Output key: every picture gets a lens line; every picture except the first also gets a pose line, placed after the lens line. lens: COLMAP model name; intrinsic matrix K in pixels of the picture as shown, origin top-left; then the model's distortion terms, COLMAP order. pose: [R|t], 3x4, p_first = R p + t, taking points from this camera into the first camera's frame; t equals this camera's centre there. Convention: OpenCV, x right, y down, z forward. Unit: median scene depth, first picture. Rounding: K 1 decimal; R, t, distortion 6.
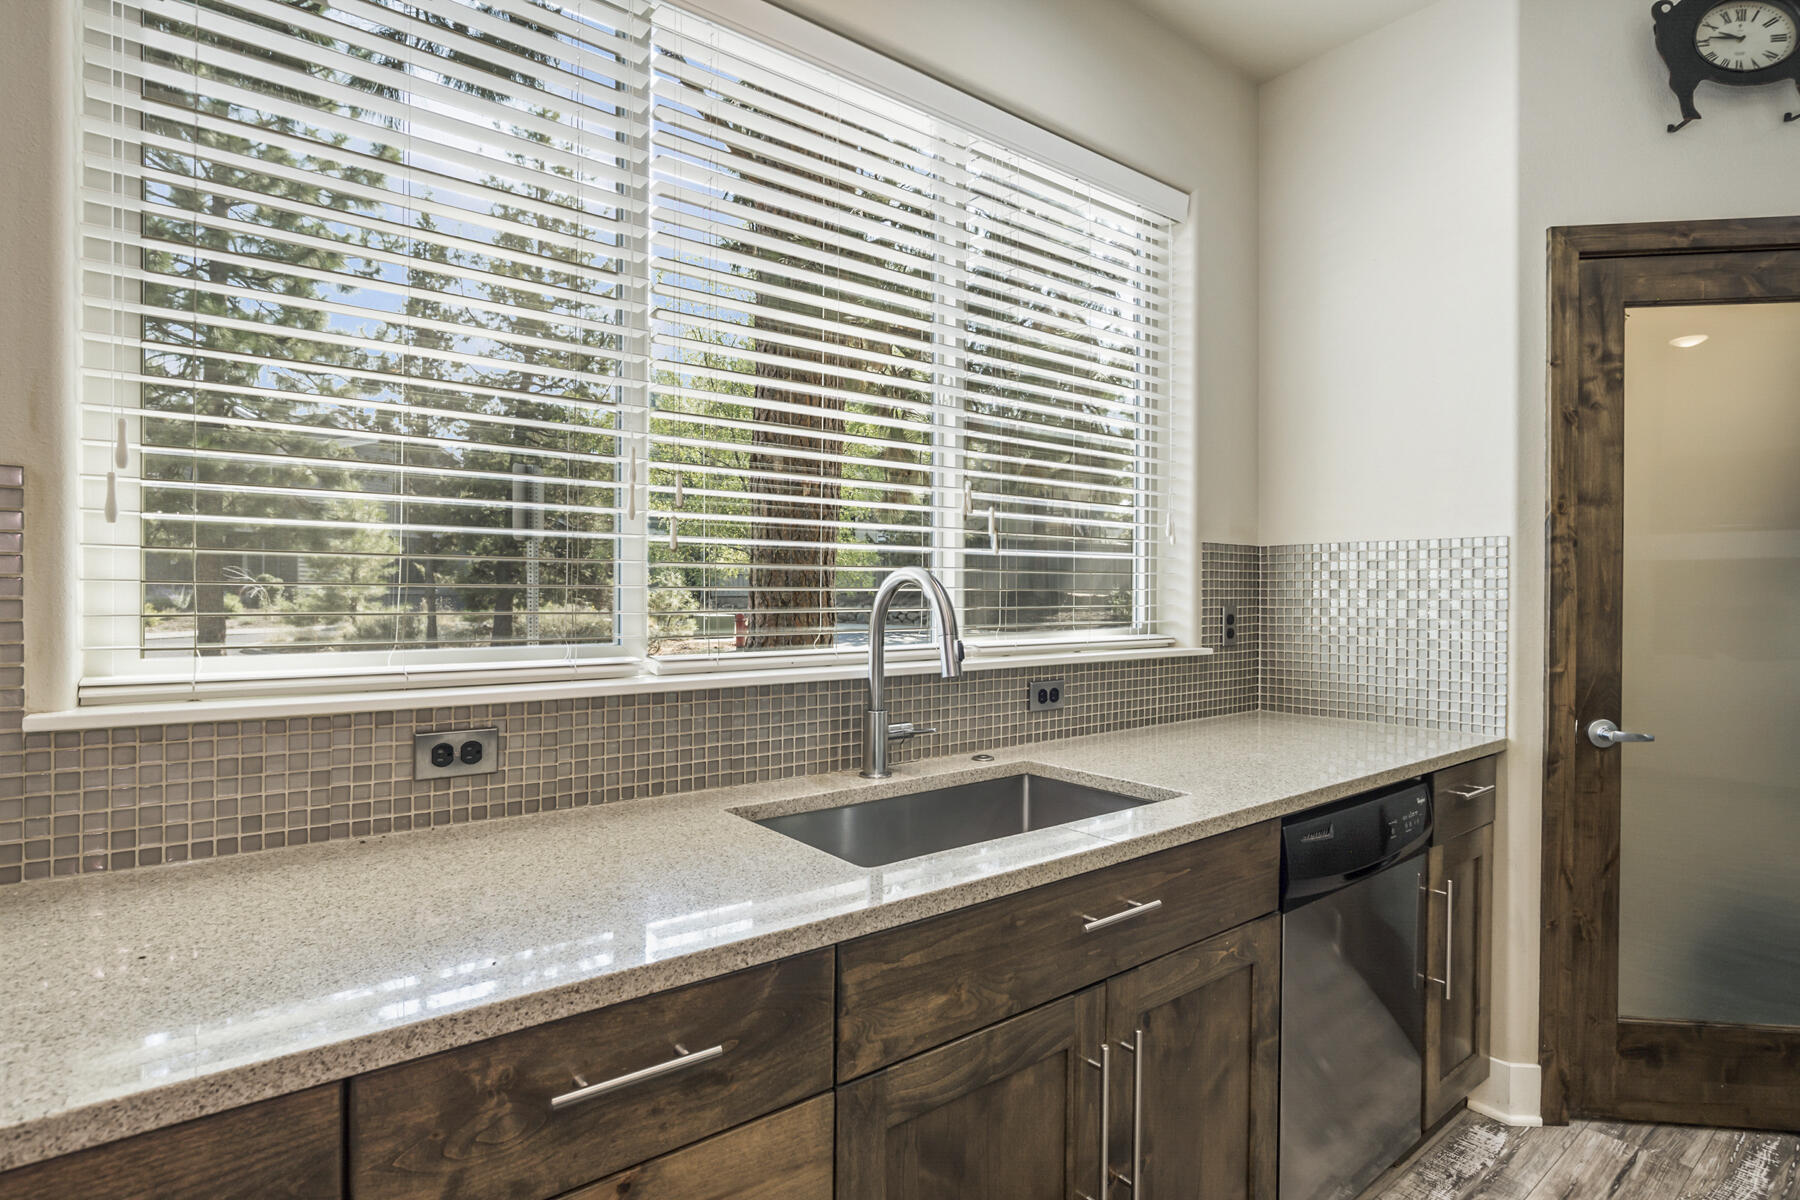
lens RADIAL K [[904.5, 0, 889.3], [0, 904.5, 616.3], [0, 0, 1]] dist [-0.018206, 0.007717]
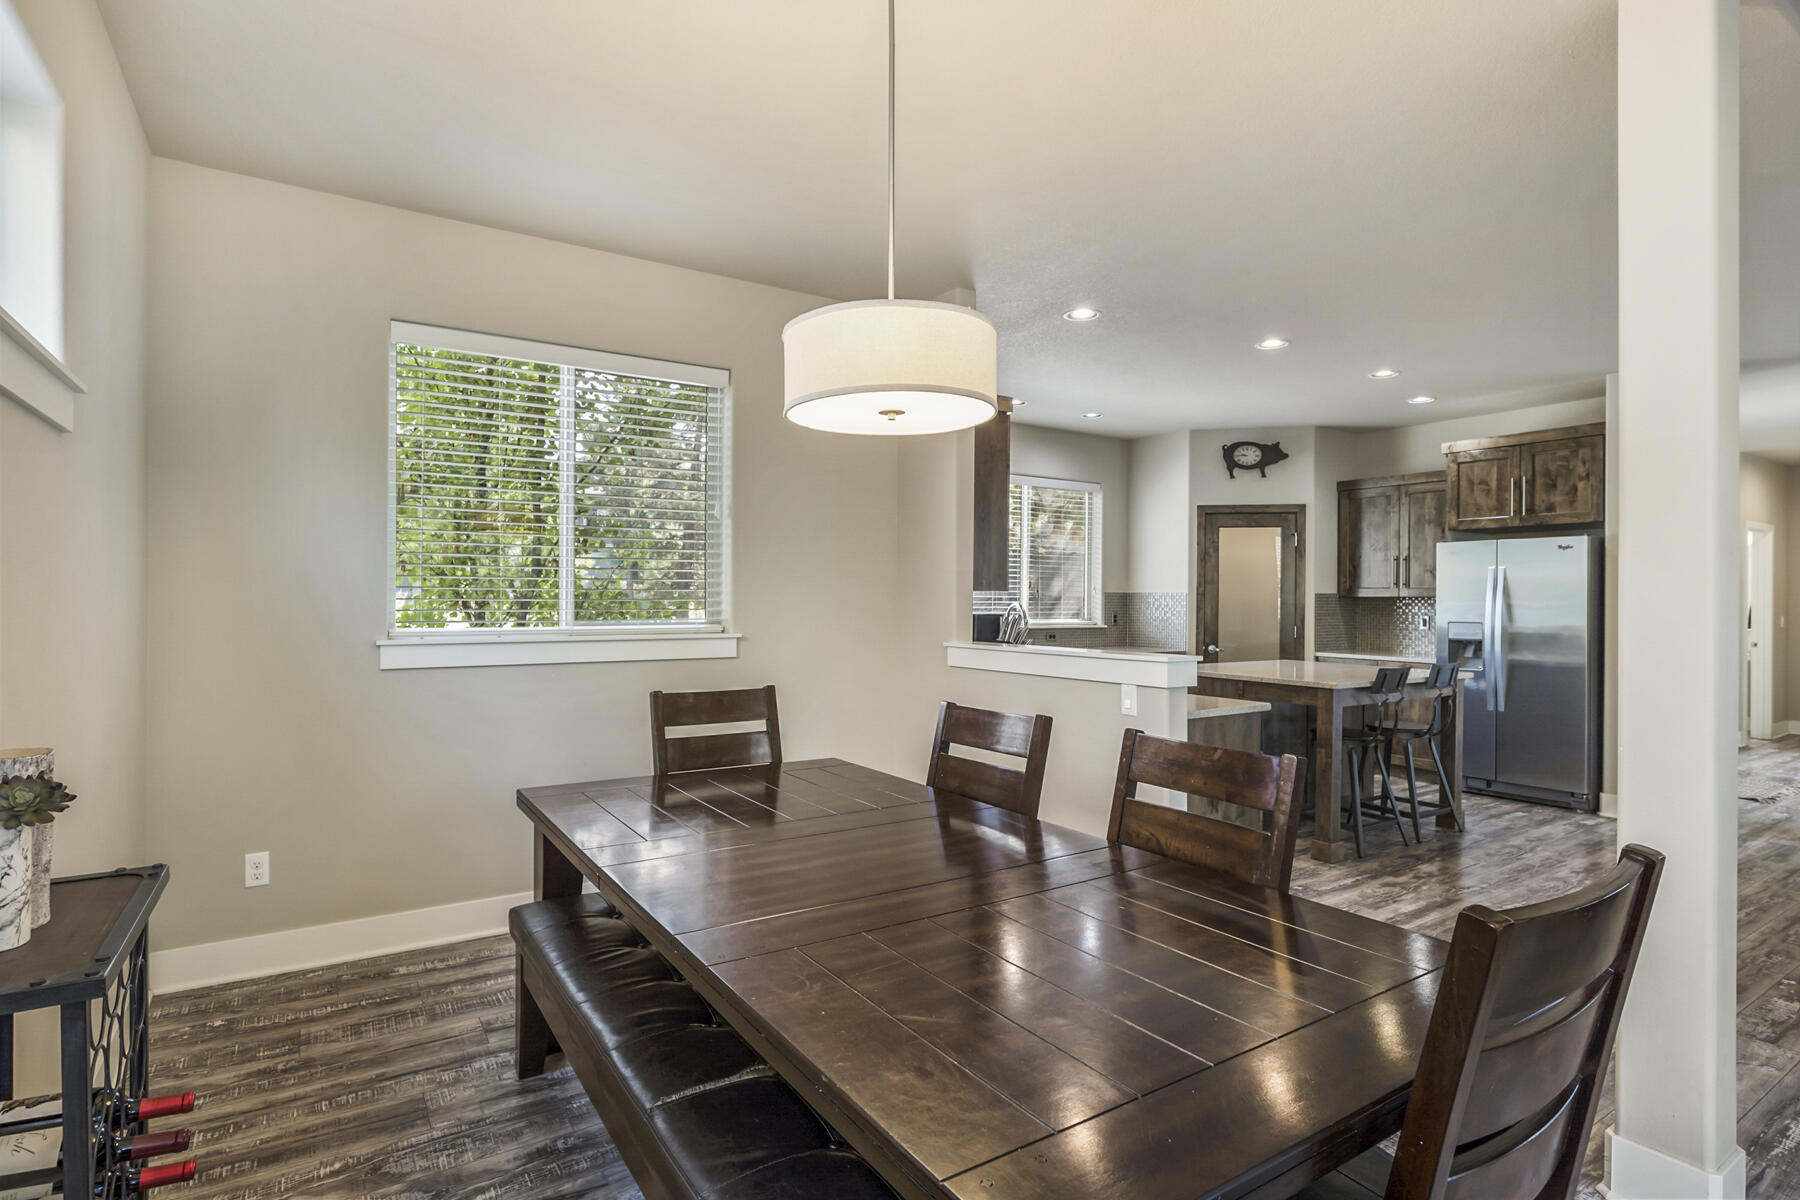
lens RADIAL K [[904.5, 0, 887.1], [0, 904.5, 596.8], [0, 0, 1]] dist [-0.018206, 0.007717]
pose [[0.995719, -0.002371, -0.092398, -0.129897], [0.001622, 0.999965, -0.008176, -0.041732], [0.092415, 0.007991, 0.995689, -2.306023]]
